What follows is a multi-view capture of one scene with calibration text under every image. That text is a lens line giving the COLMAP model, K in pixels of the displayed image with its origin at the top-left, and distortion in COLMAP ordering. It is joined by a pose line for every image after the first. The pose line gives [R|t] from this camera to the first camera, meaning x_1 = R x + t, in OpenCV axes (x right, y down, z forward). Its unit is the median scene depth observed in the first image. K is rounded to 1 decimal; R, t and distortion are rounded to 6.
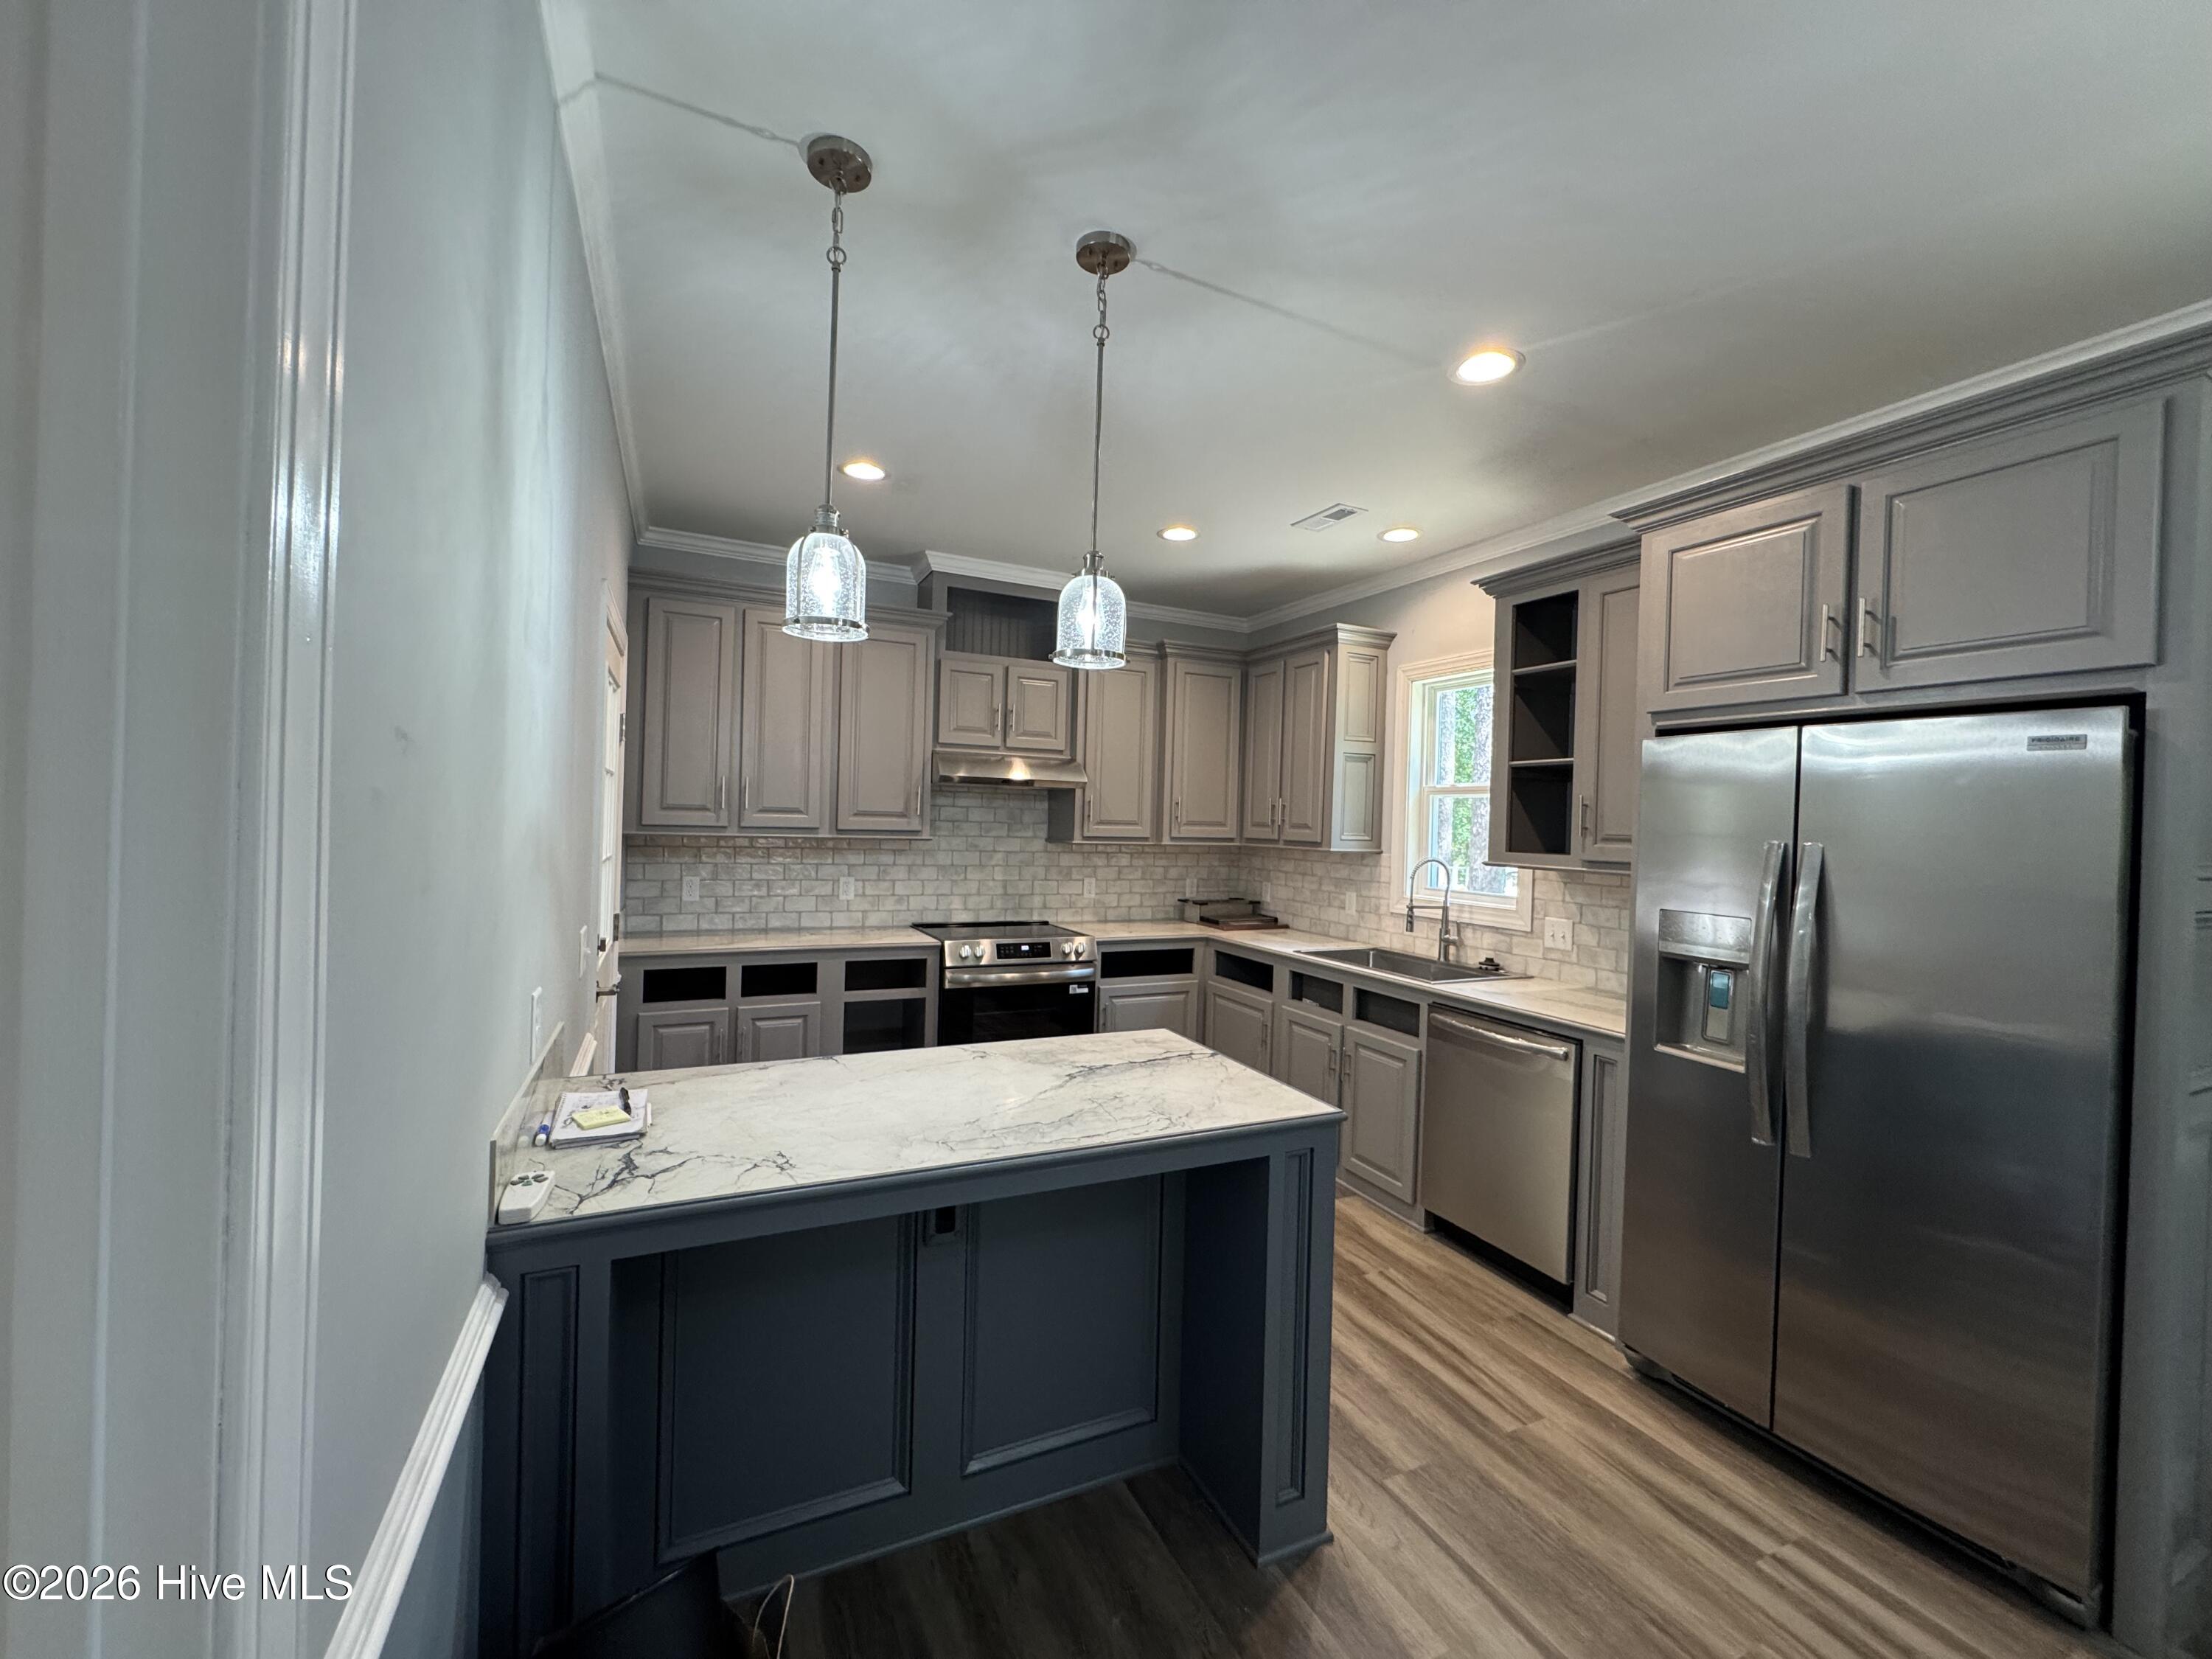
lens RADIAL K [[882.6, 0, 1103.3], [0, 882.6, 823.8], [0, 0, 1]] dist [0.000103, -0.000242]
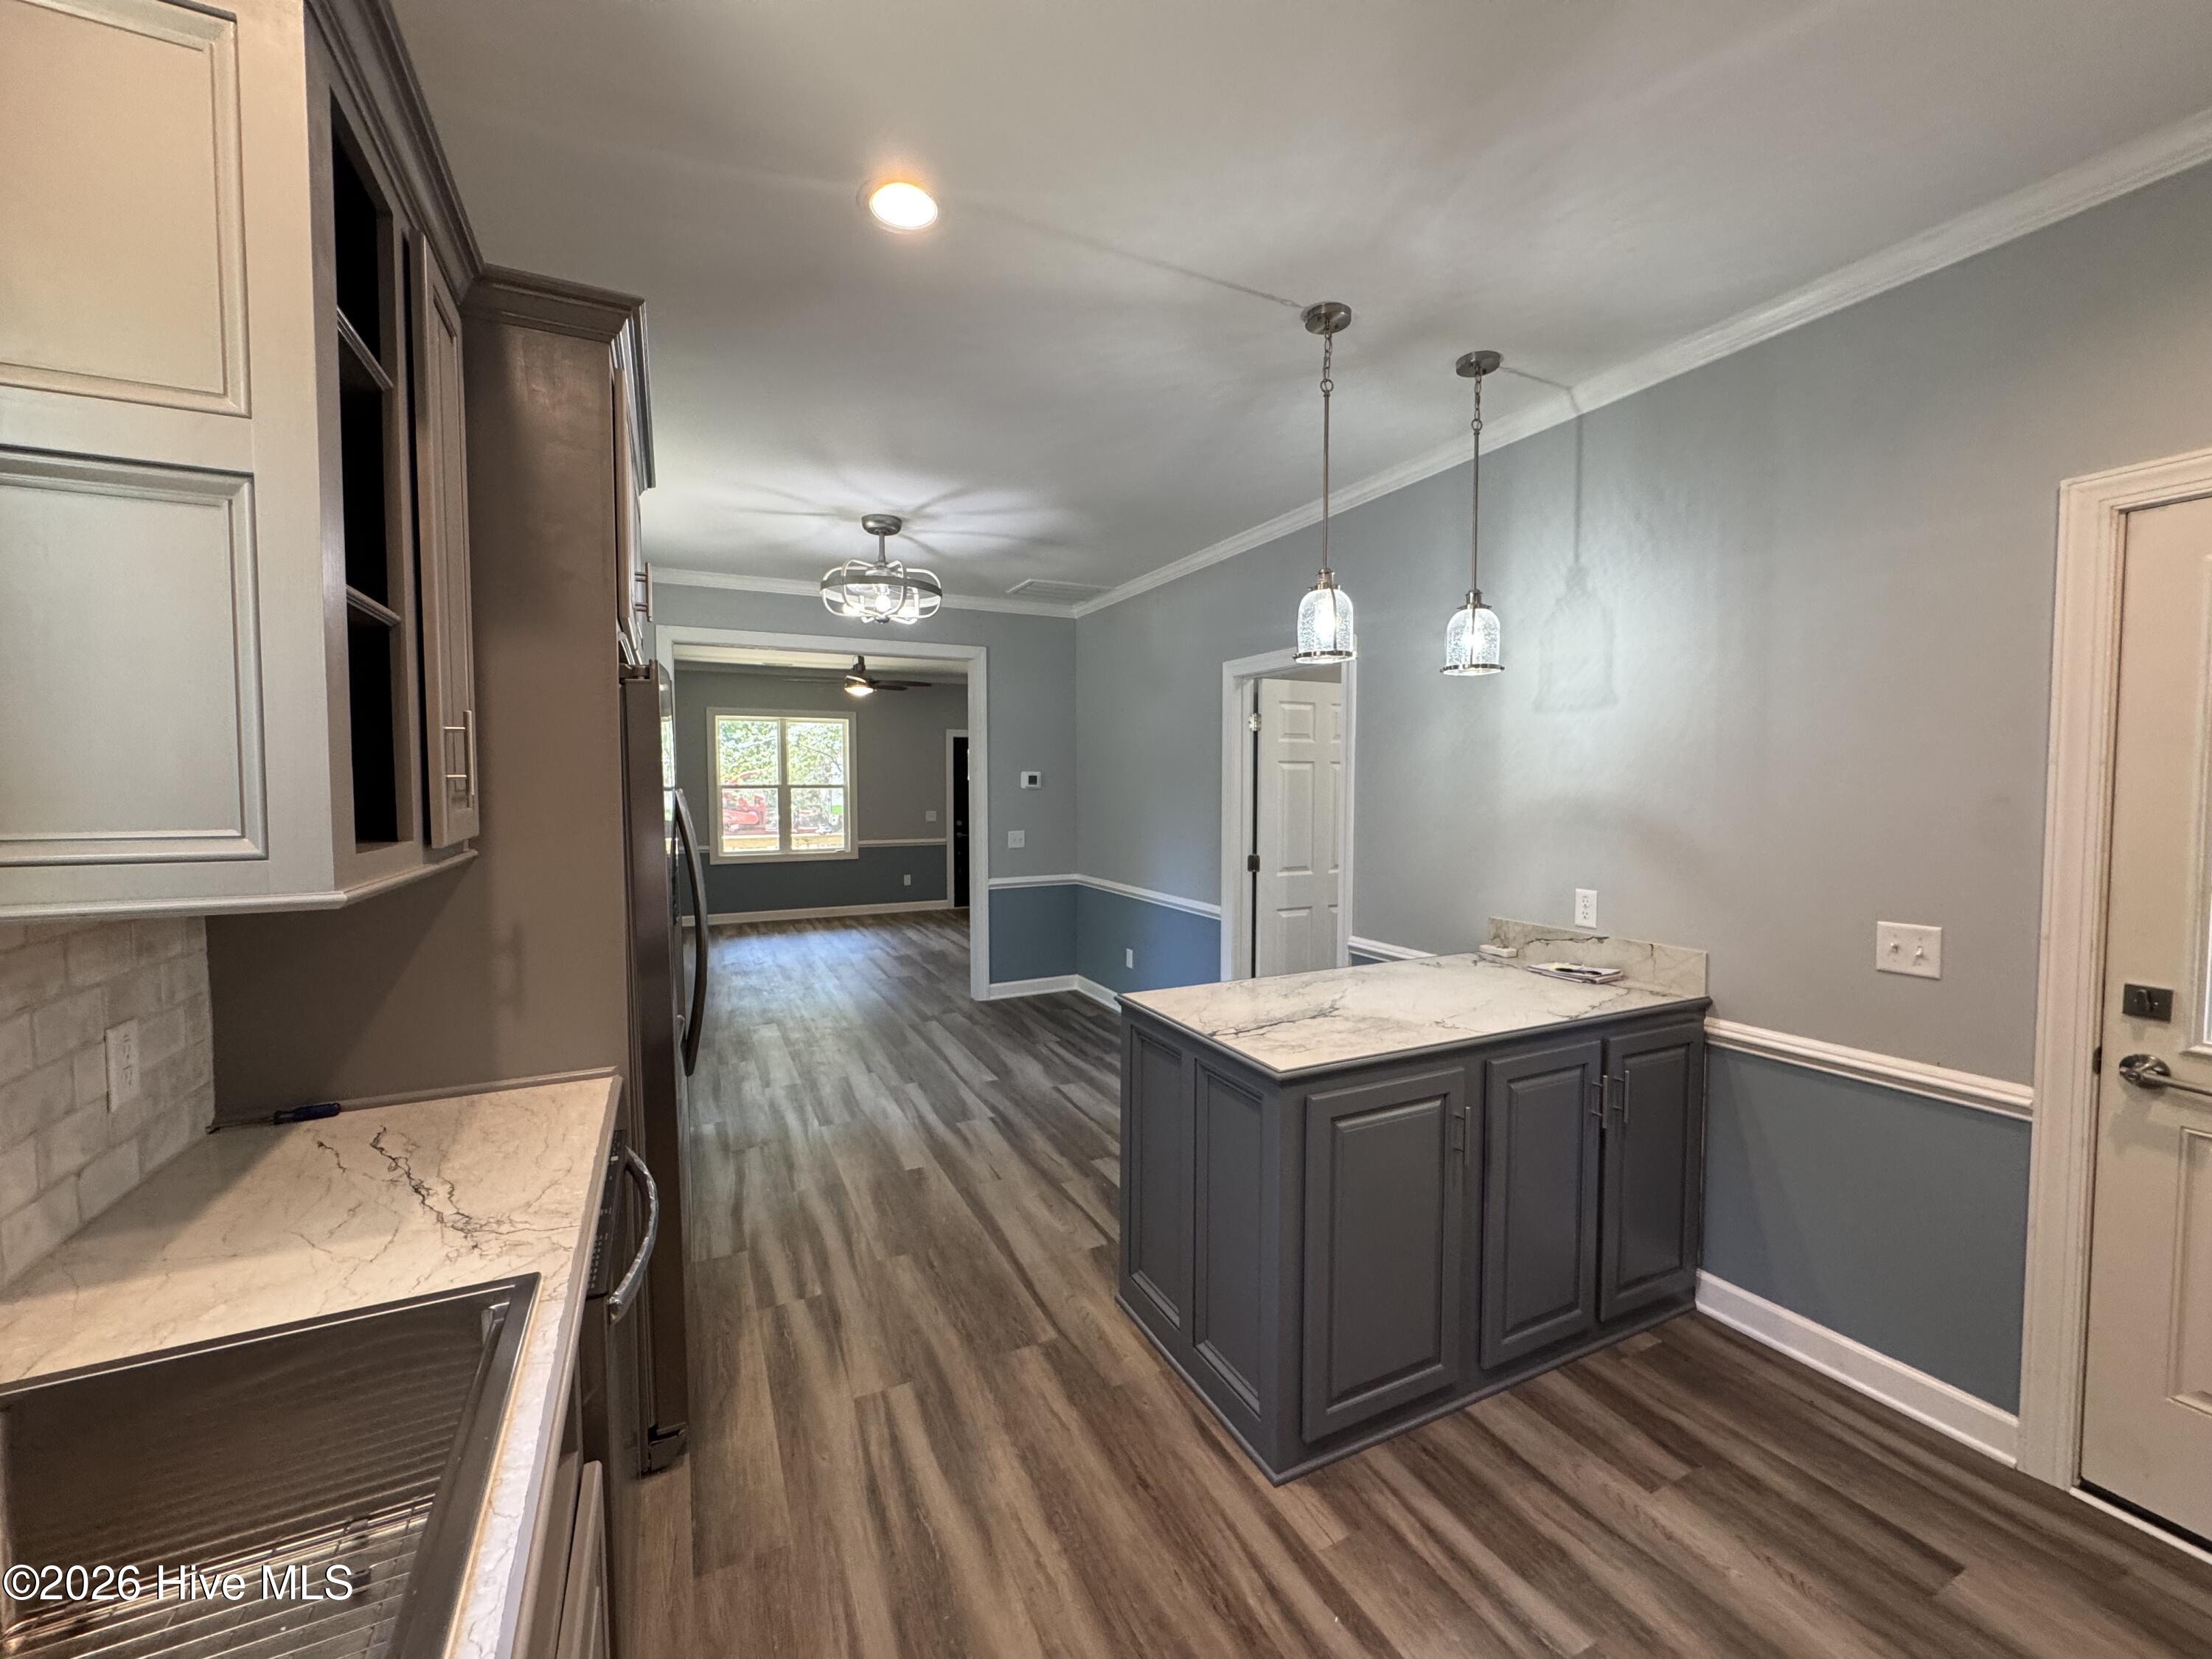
lens RADIAL K [[877.2, 0, 1104.9], [0, 877.2, 823.5], [0, 0, 1]] dist [-0.002145, -0.000188]
pose [[-0.999506, -0.029262, -0.011427, 0.166316], [-0.029804, 0.998280, 0.050477, -0.004261], [0.009930, 0.050793, -0.998660, 1.239138]]
